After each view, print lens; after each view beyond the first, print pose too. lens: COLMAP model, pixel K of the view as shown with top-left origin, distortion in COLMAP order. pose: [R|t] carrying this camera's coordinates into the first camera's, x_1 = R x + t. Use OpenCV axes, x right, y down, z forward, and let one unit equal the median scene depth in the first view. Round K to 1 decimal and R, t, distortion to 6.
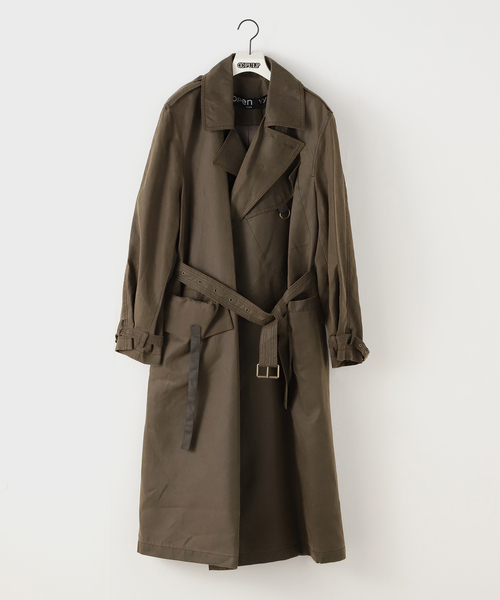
lens RADIAL K [[1670.7, 0, 250.0], [0, 1670.7, 300.0], [0, 0, 1]] dist [0.081973, 0.281316]
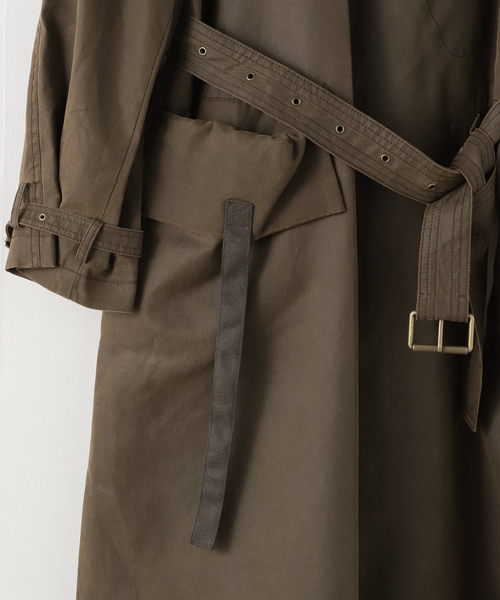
lens RADIAL K [[1670.7, 0, 250.0], [0, 1670.7, 300.0], [0, 0, 1]] dist [0.081973, 0.281316]
pose [[0.997101, 0.005374, 0.075893, -0.056180], [-0.010523, 0.997657, 0.067599, 0.012195], [-0.075352, -0.068201, 0.994822, 0.646114]]
